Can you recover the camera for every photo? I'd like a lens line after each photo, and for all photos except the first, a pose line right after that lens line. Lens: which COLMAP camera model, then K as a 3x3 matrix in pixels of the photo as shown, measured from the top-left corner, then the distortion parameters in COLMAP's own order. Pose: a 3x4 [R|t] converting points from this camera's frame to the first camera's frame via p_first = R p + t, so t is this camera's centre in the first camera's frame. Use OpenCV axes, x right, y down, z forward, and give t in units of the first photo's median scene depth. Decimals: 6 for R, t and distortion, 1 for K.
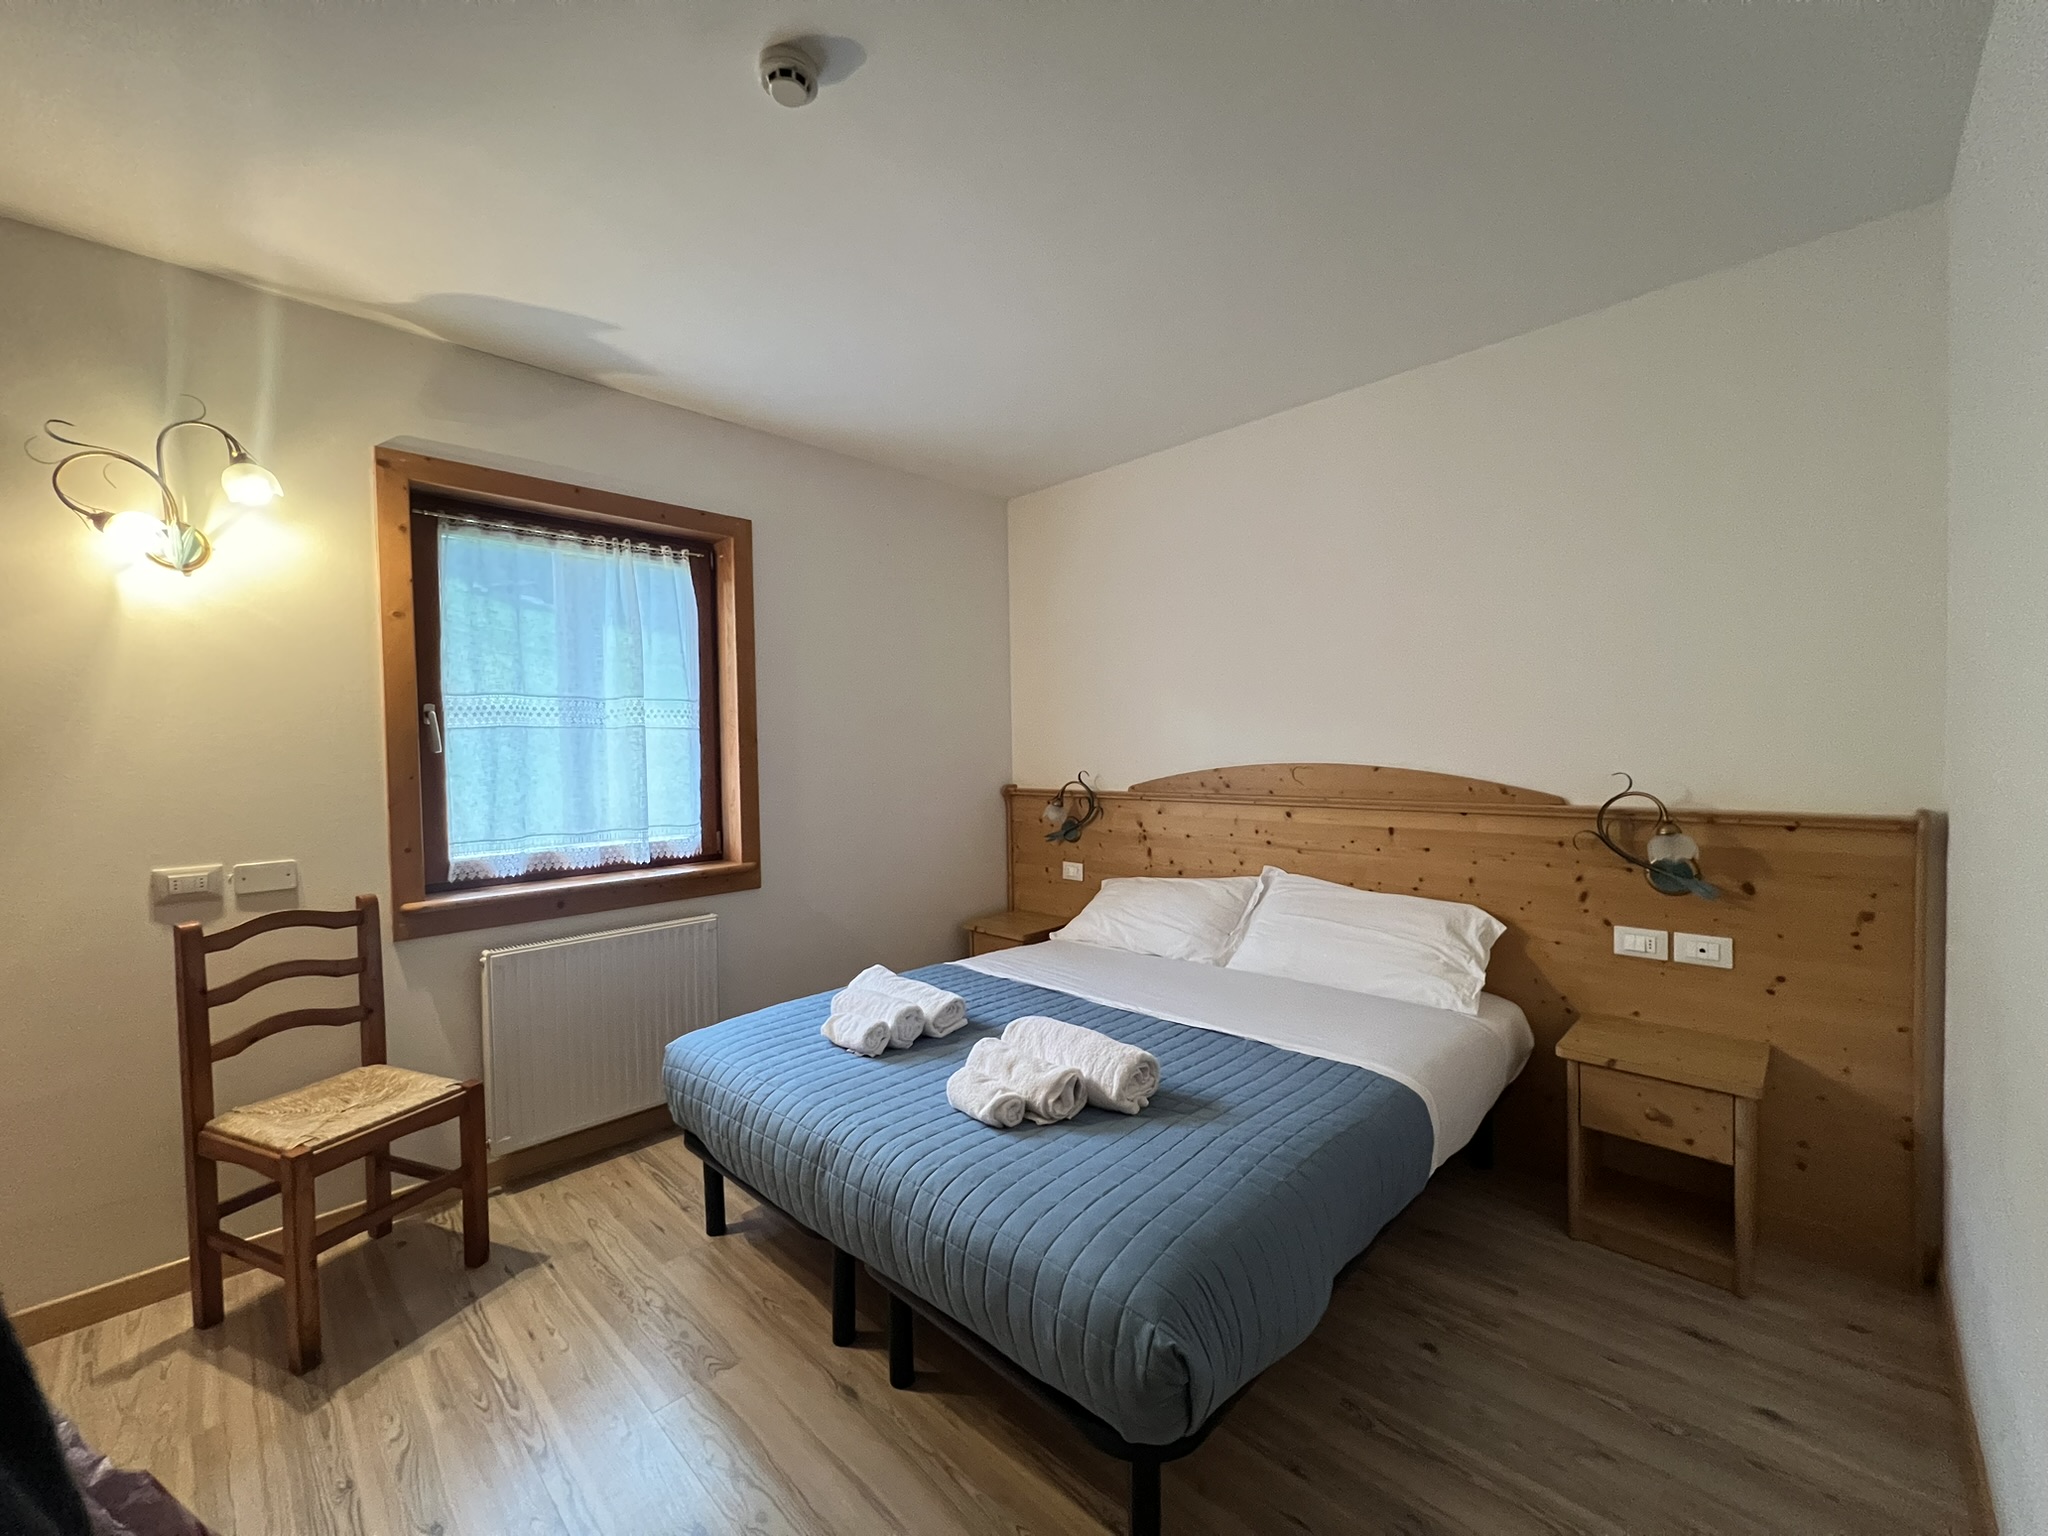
lens RADIAL K [[815.3, 0, 1029.1], [0, 815.3, 768.9], [0, 0, 1]] dist [-0.001236, 0.000559]
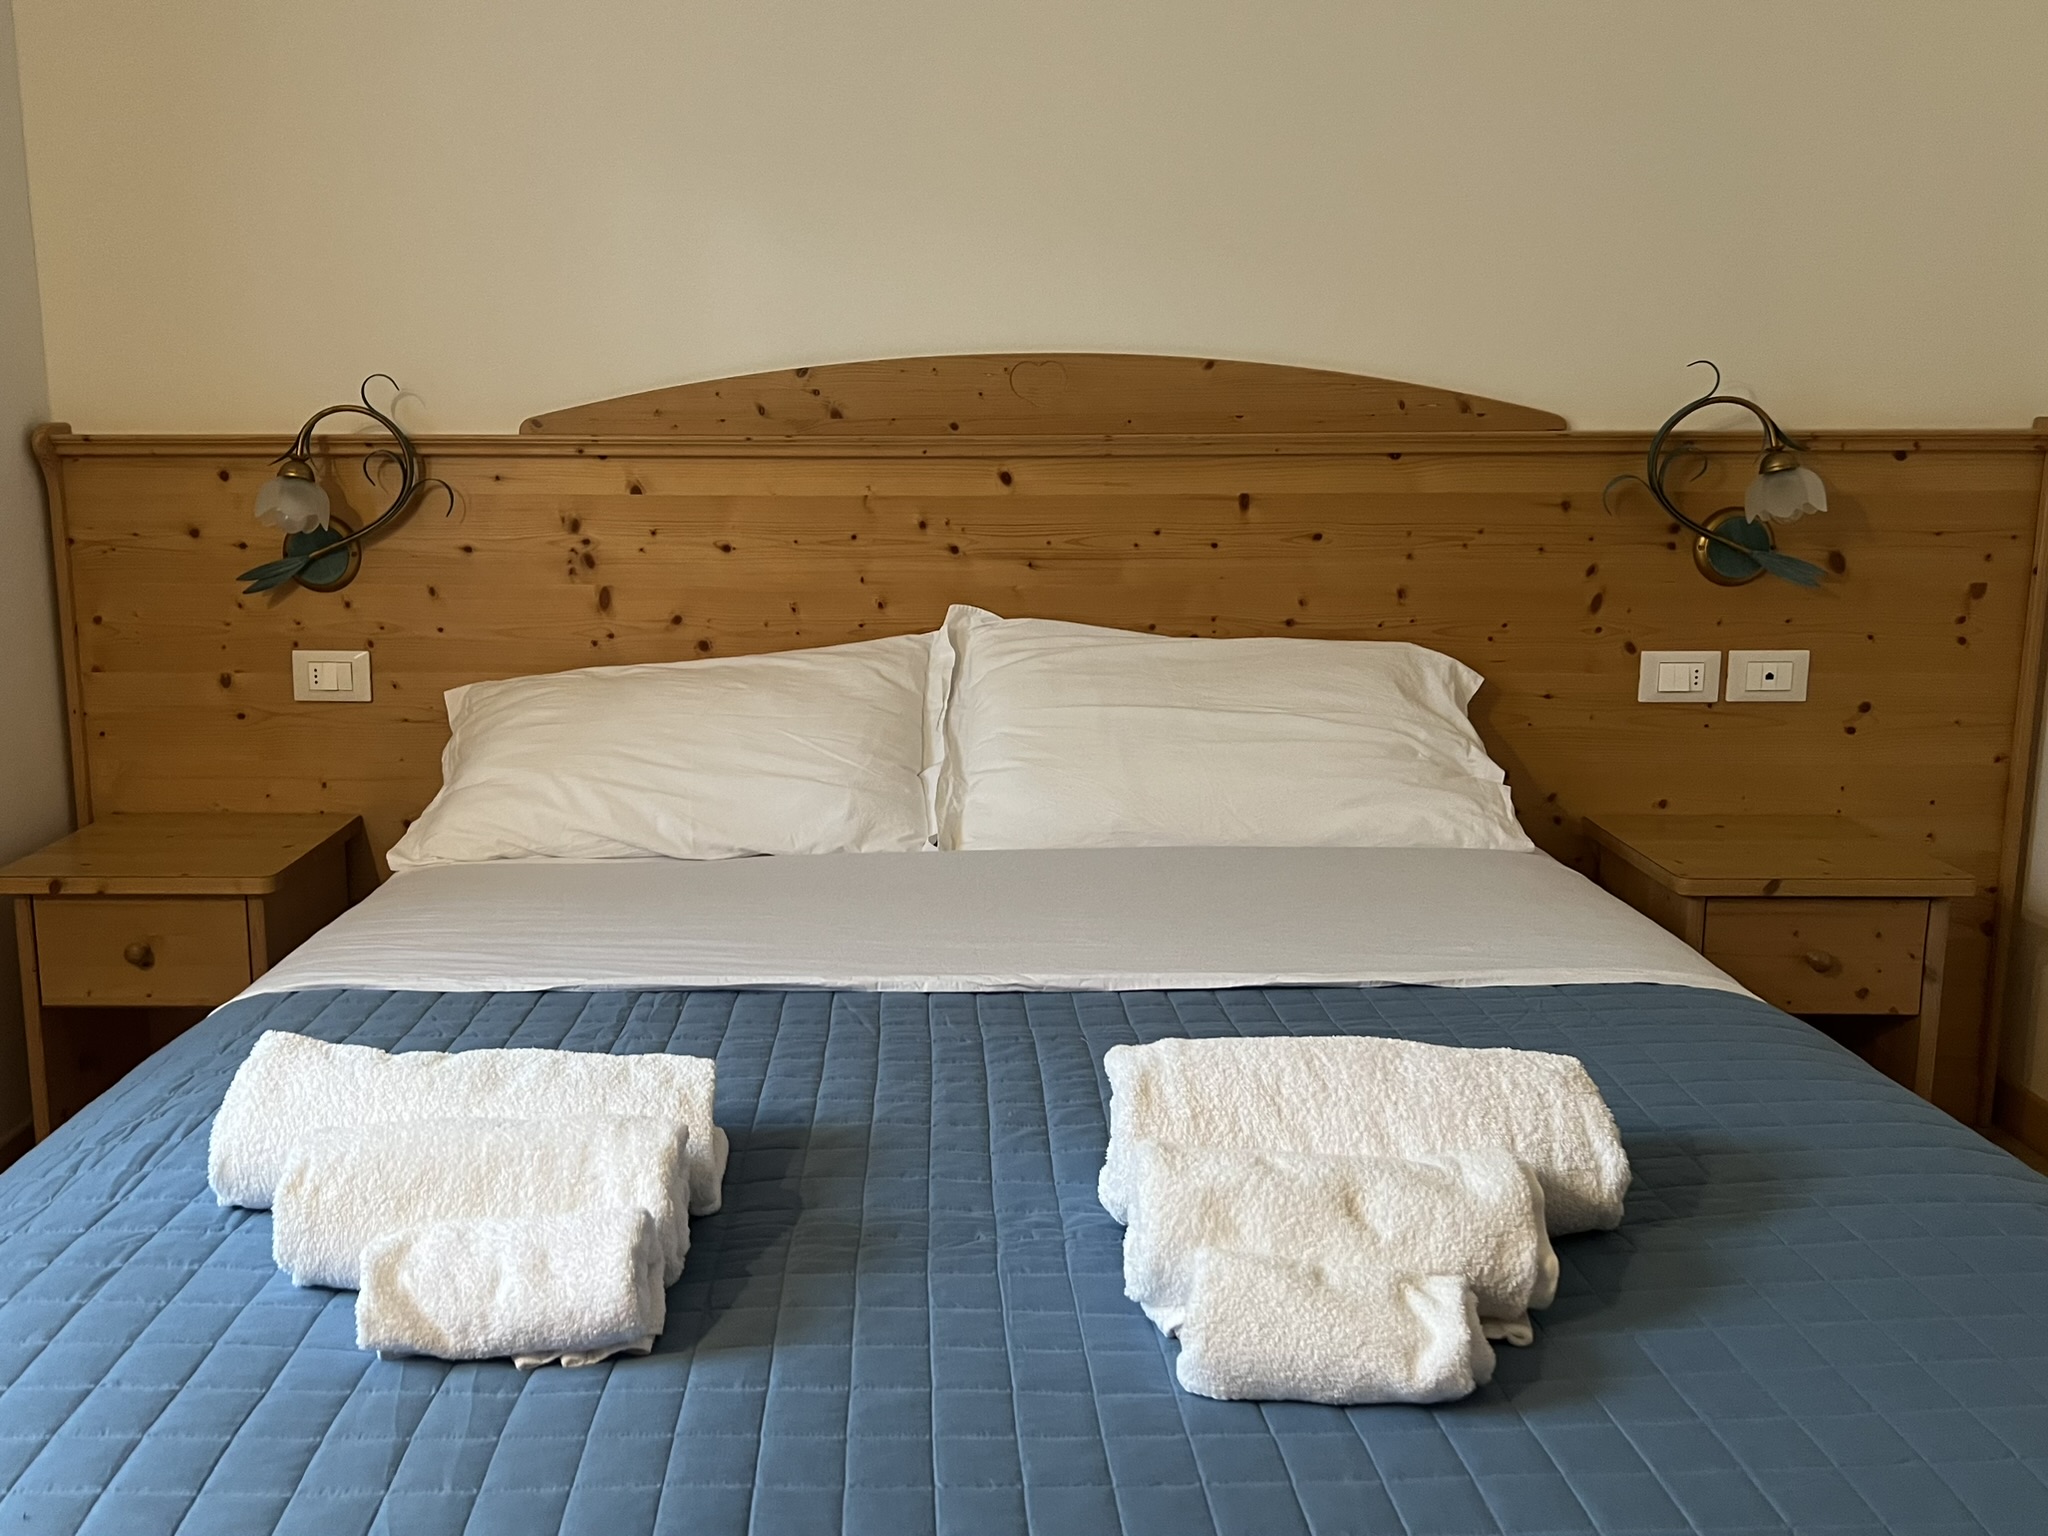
lens RADIAL K [[1723.6, 0, 1020.8], [0, 1723.6, 696.1], [0, 0, 1]] dist [0.083832, -0.106284]
pose [[0.729154, -0.099736, 0.677043, -0.323217], [0.009113, 0.990650, 0.136120, 0.051791], [-0.684289, -0.093083, 0.723246, 0.379520]]
